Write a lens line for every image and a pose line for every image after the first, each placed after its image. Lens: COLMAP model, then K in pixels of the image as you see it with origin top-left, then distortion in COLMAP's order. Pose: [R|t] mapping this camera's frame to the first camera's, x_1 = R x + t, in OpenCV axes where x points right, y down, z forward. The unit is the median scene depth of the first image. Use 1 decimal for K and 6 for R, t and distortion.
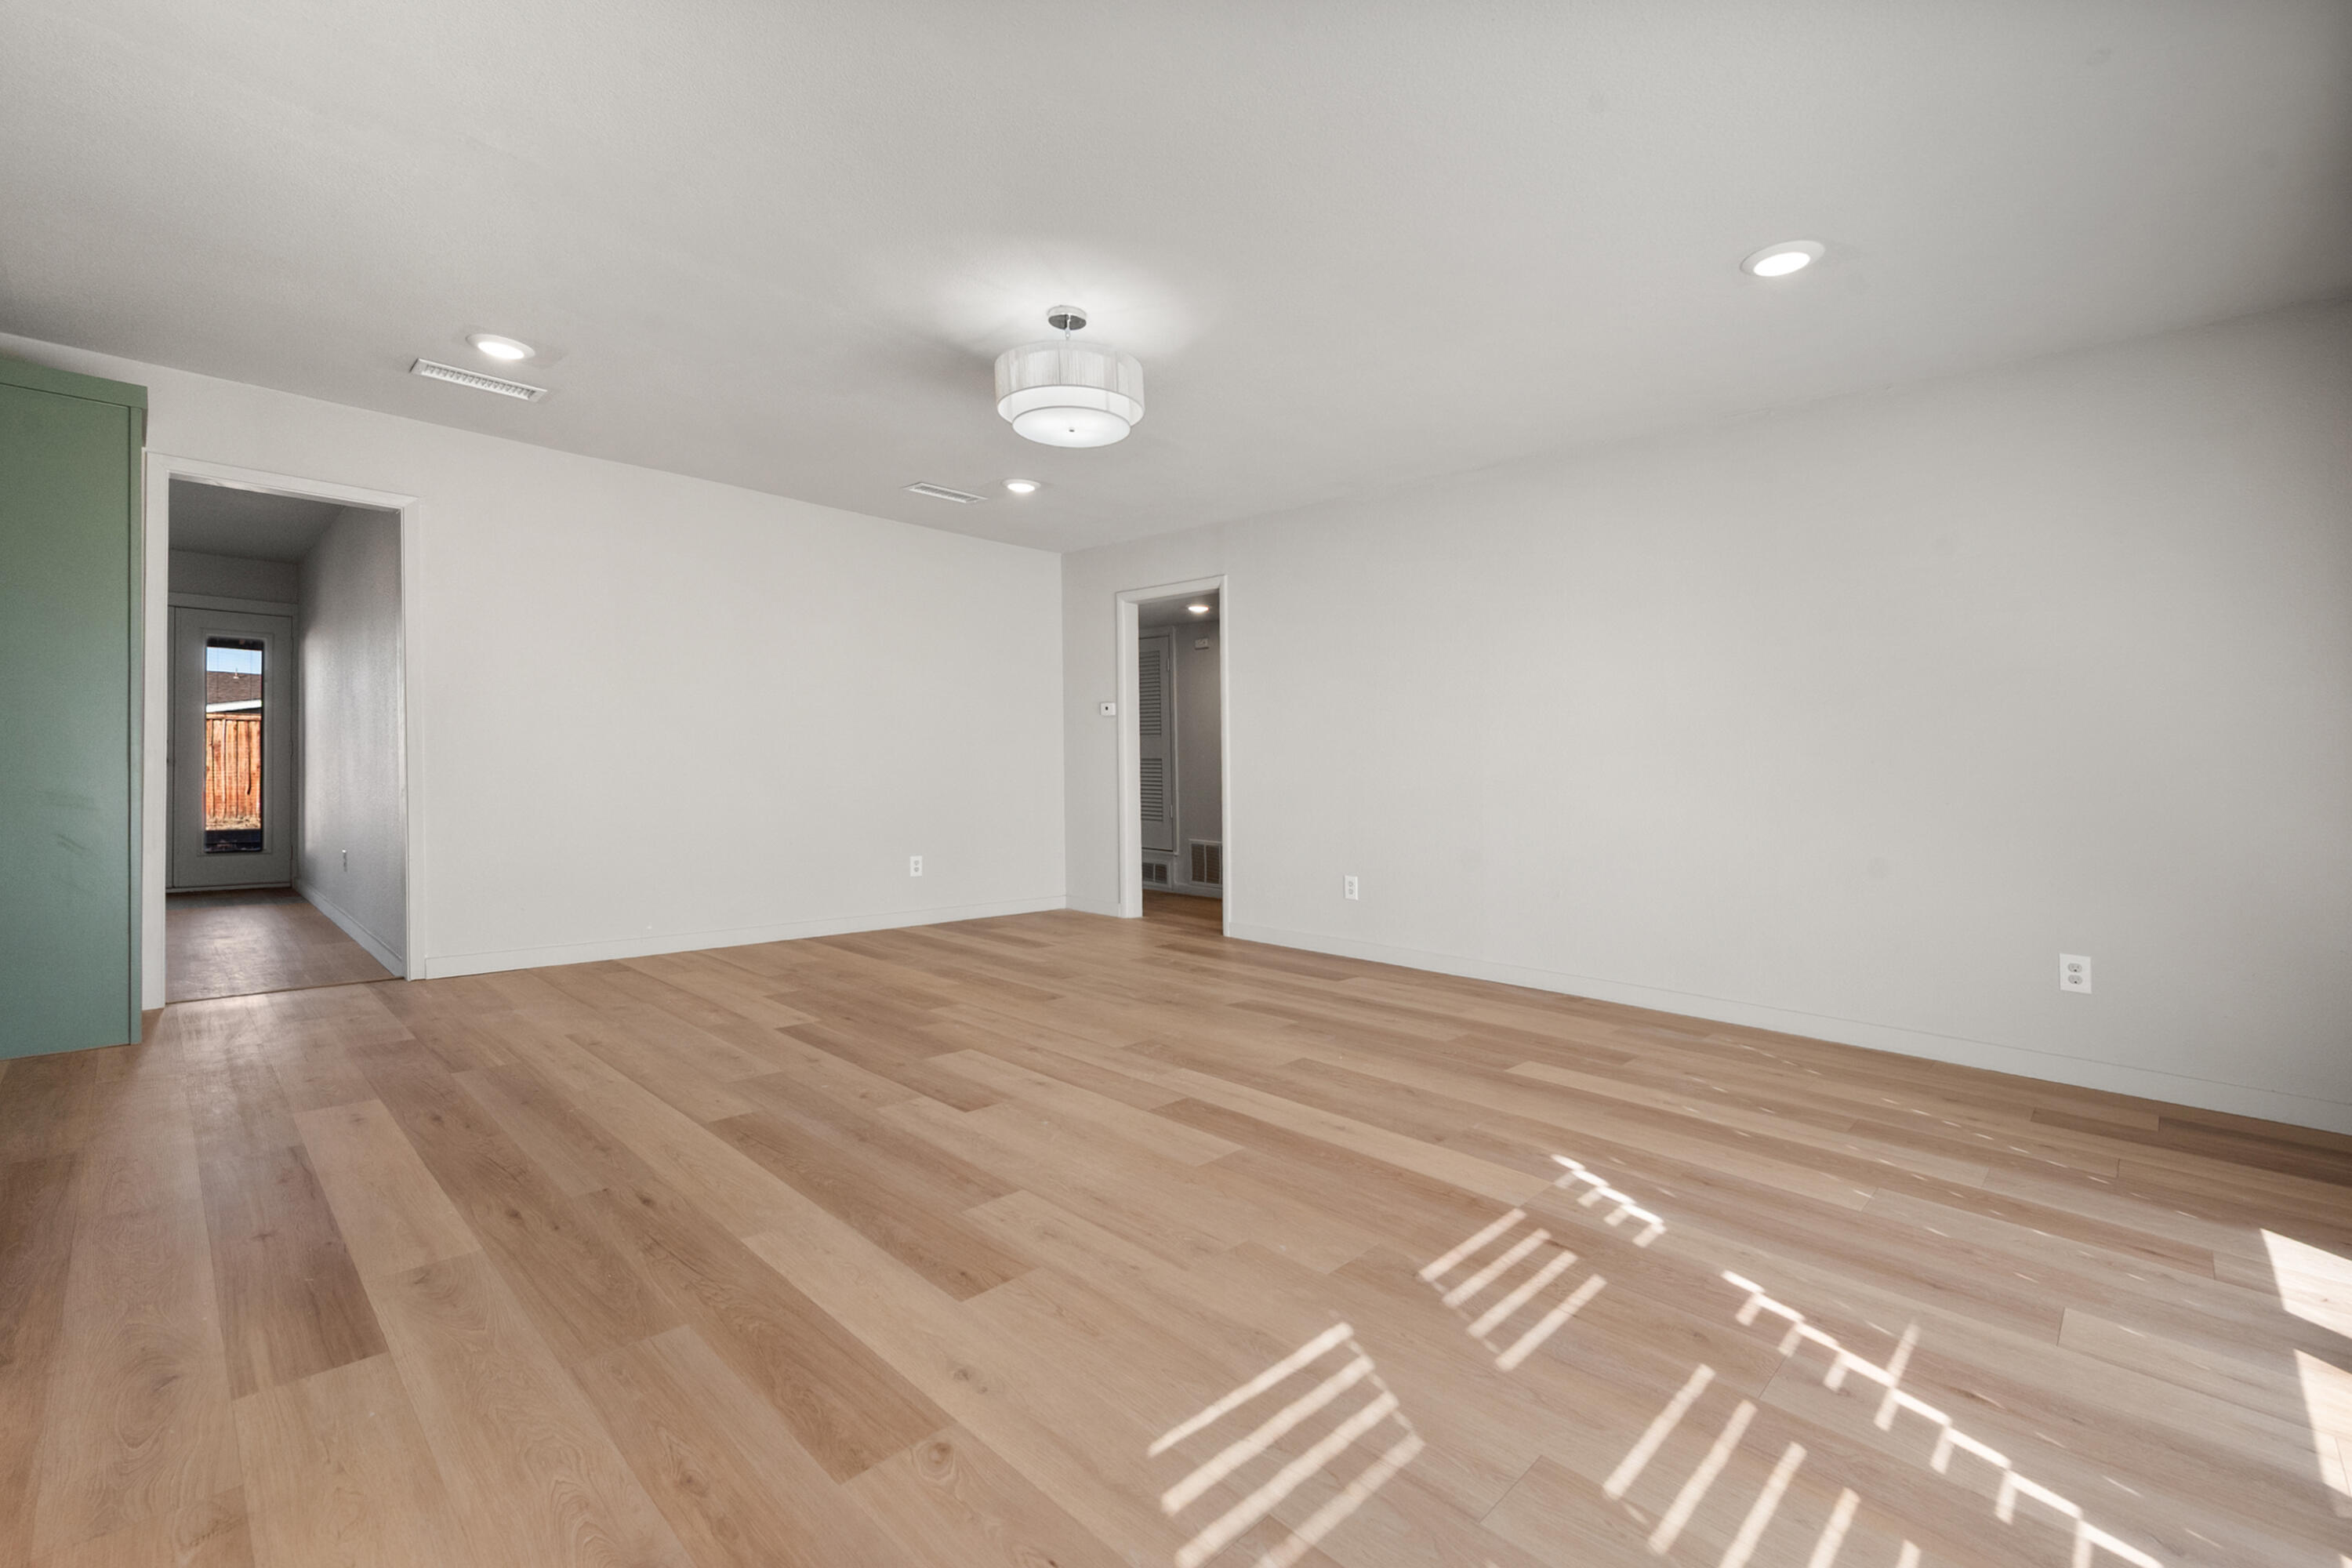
lens RADIAL K [[1011.2, 0, 1171.1], [0, 1011.2, 772.6], [0, 0, 1]] dist [0.000064, 0.000340]
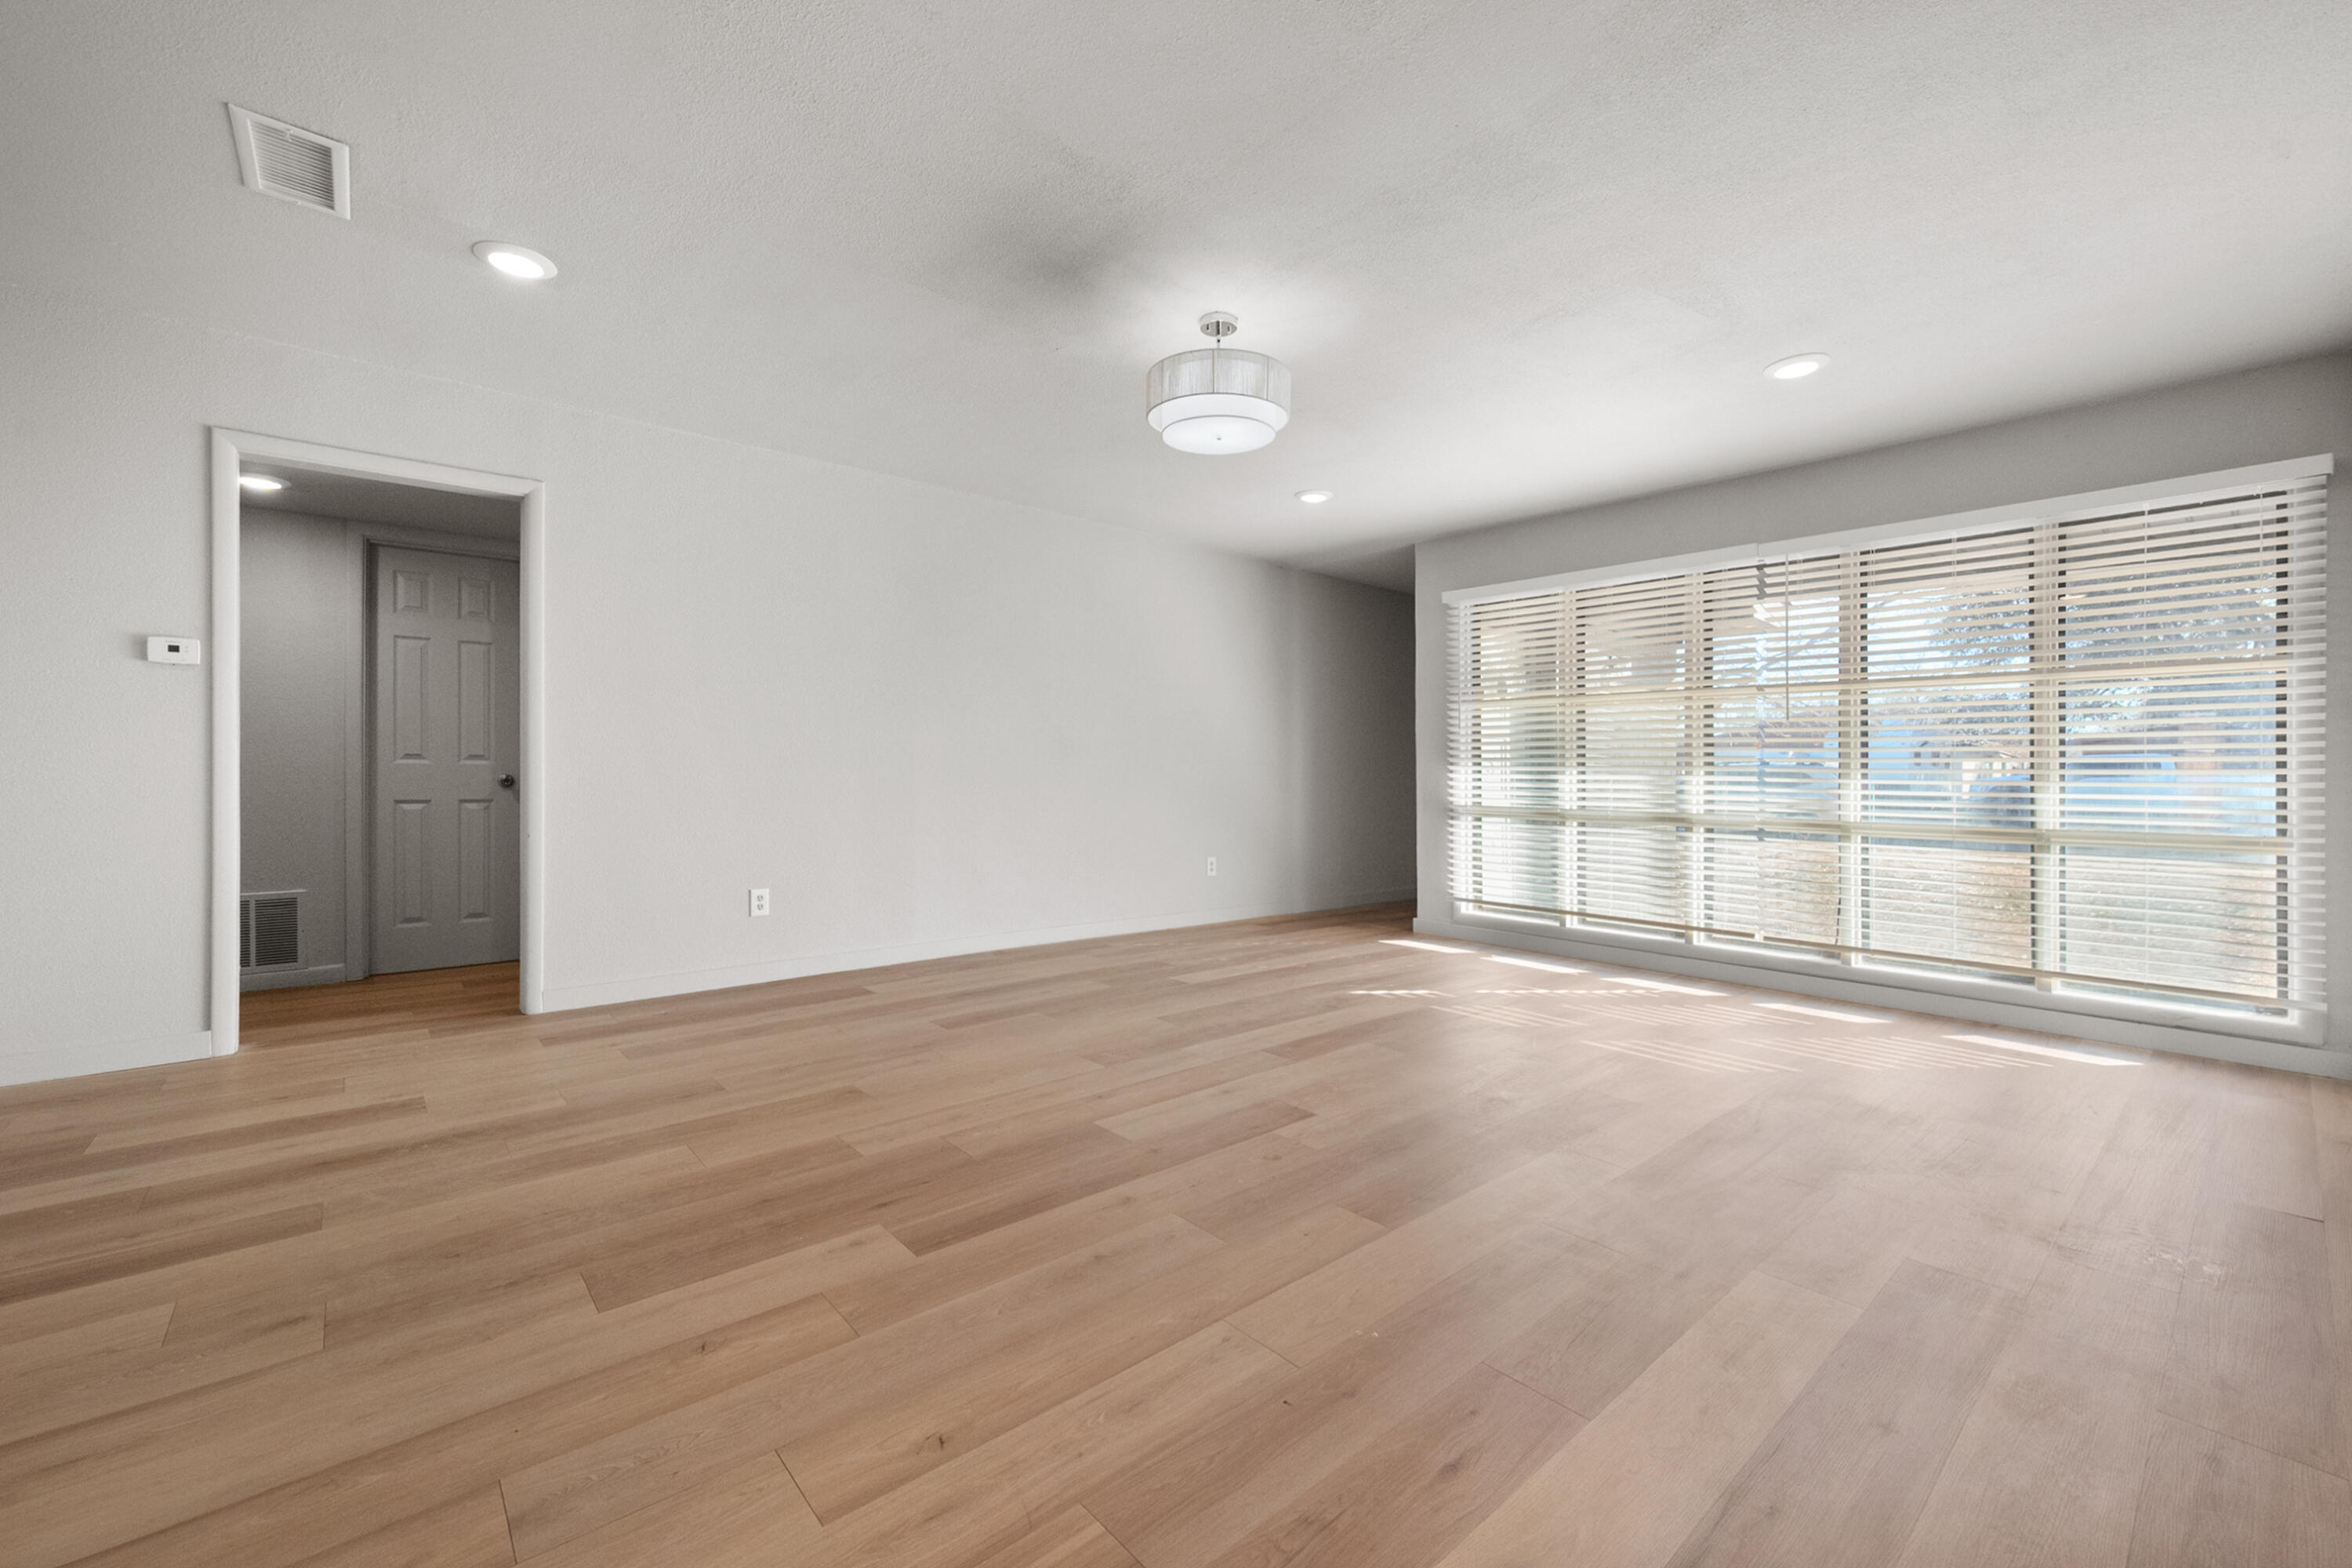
lens RADIAL K [[1011.2, 0, 1171.1], [0, 1011.2, 772.6], [0, 0, 1]] dist [0.000064, 0.000340]
pose [[0.060905, -0.023221, 0.997873, -1.692784], [-0.003487, 0.999718, 0.023476, -0.049680], [-0.998137, -0.004909, 0.060807, 1.494095]]
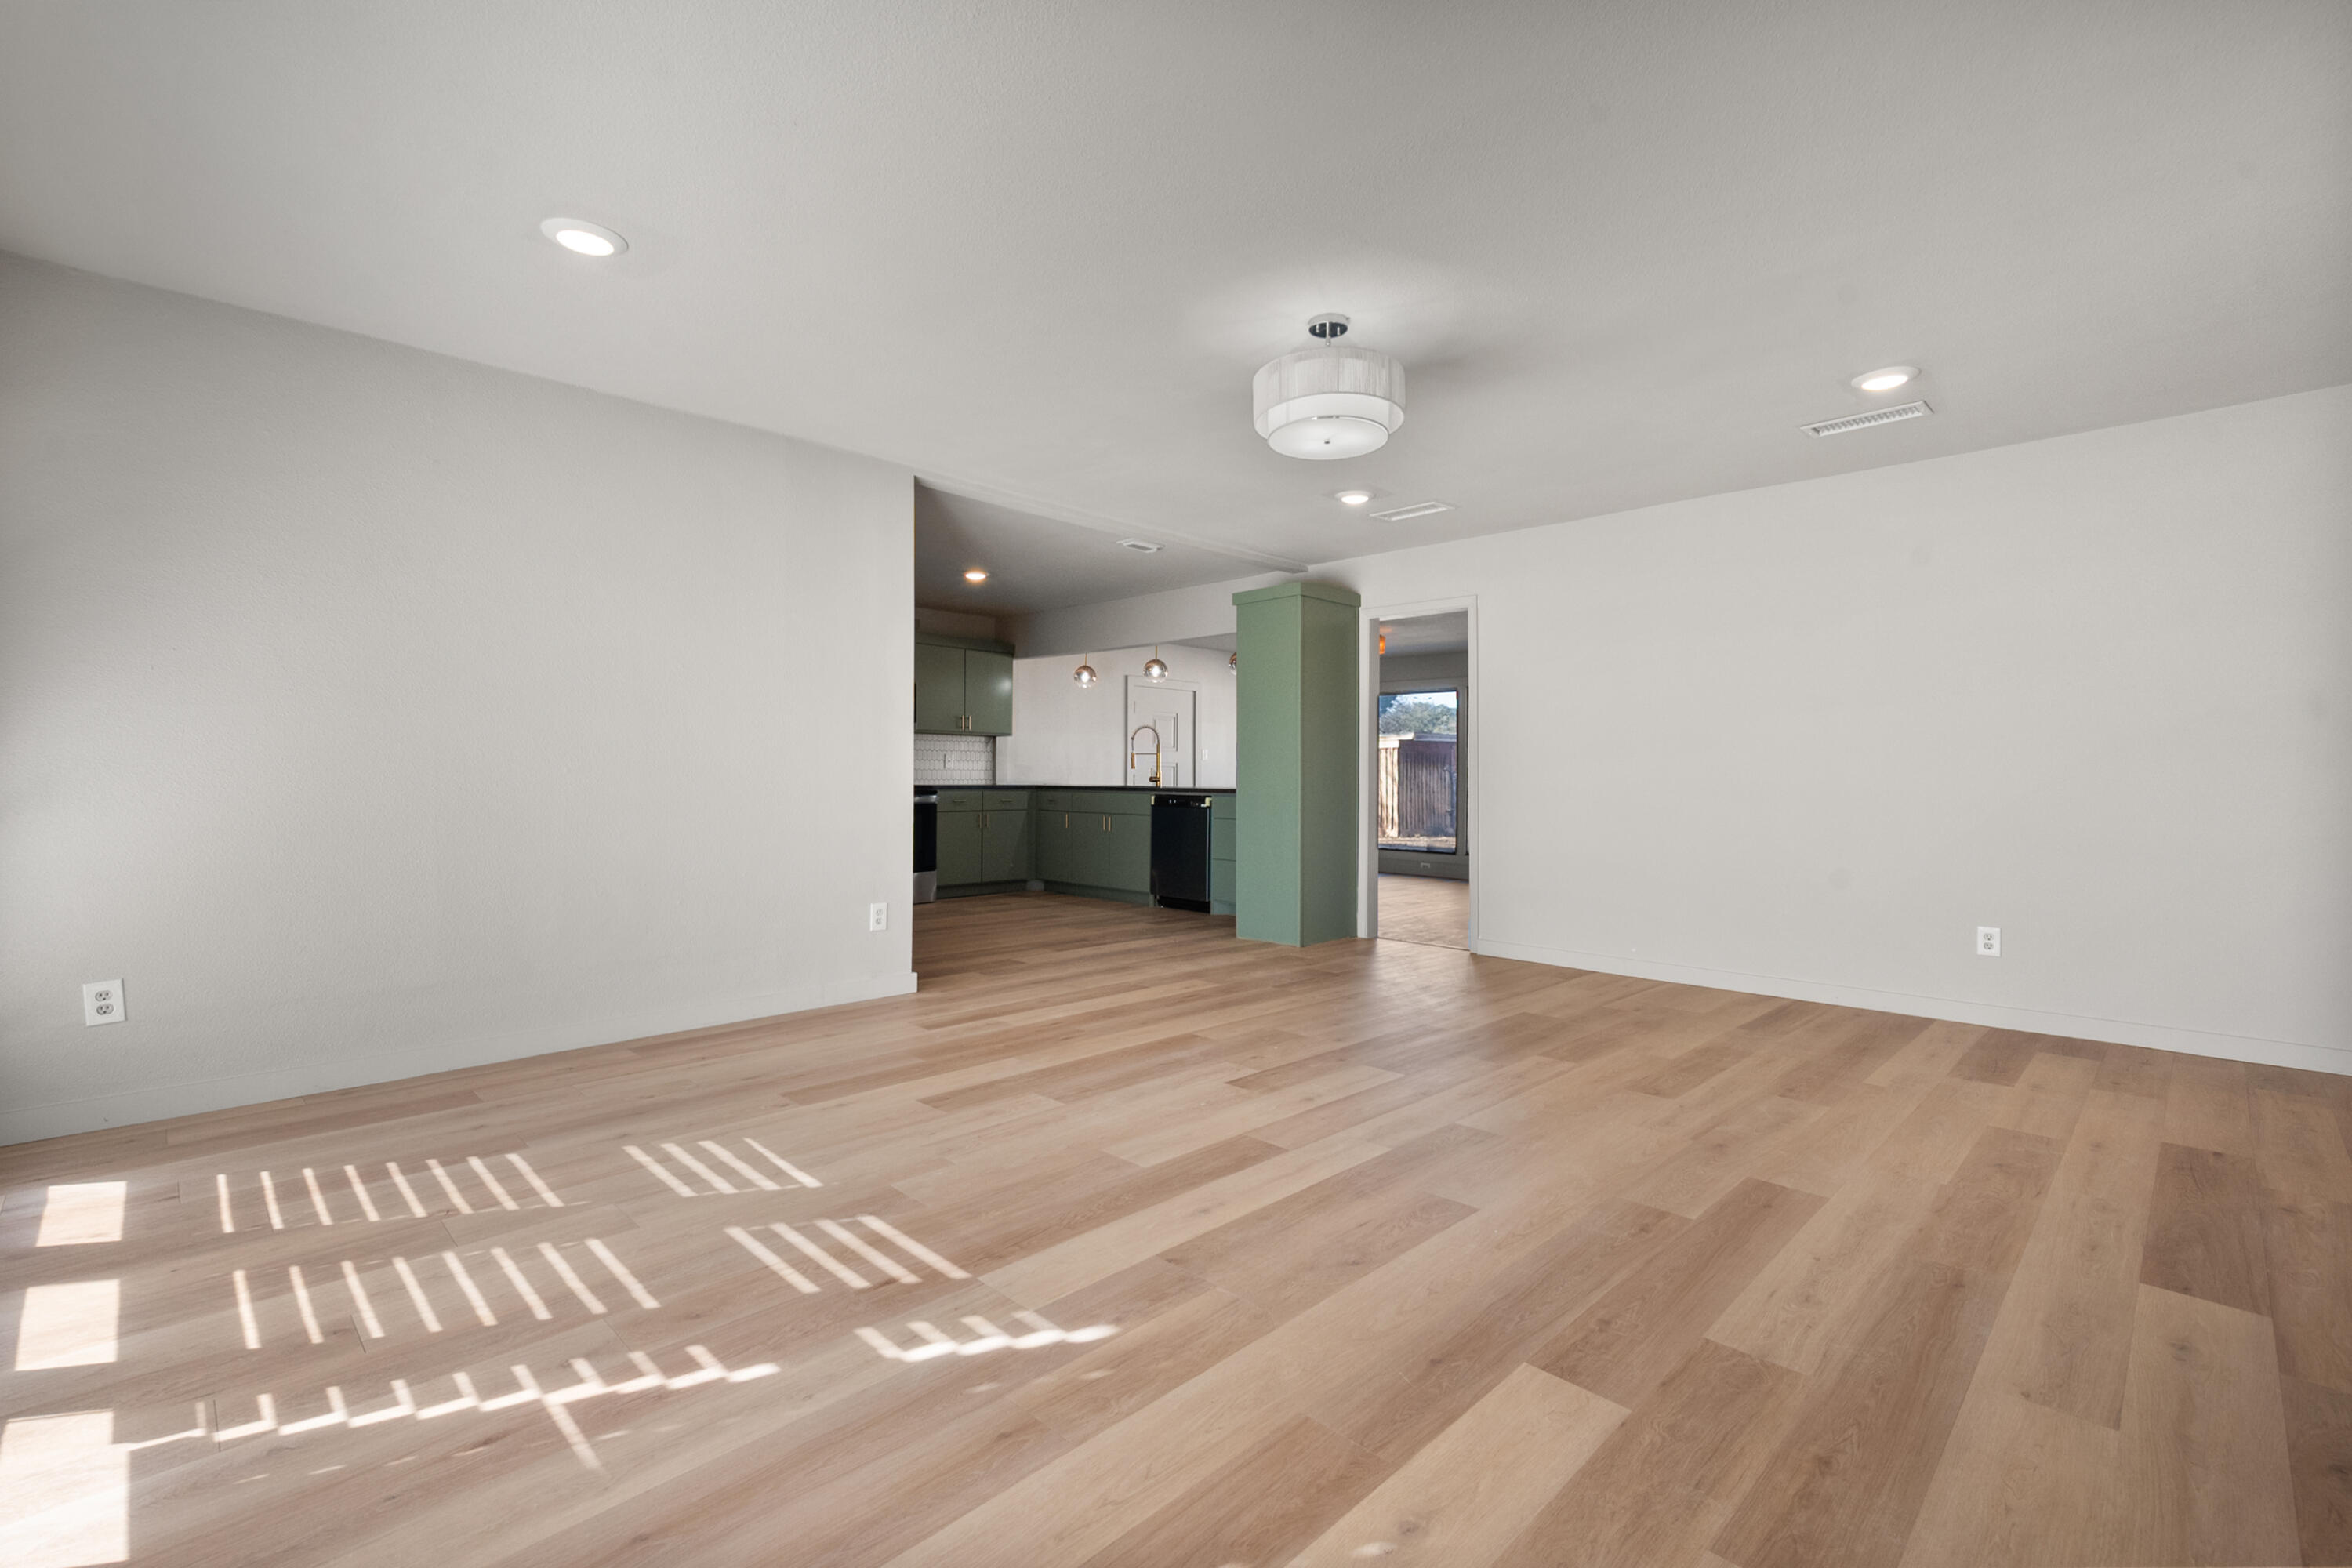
lens RADIAL K [[1011.2, 0, 1171.1], [0, 1011.2, 772.6], [0, 0, 1]] dist [0.000064, 0.000340]
pose [[-0.007806, -0.026478, -0.999619, 1.379634], [-0.010843, 0.999593, -0.026392, 0.001499], [0.999911, 0.010633, -0.008090, 1.294894]]
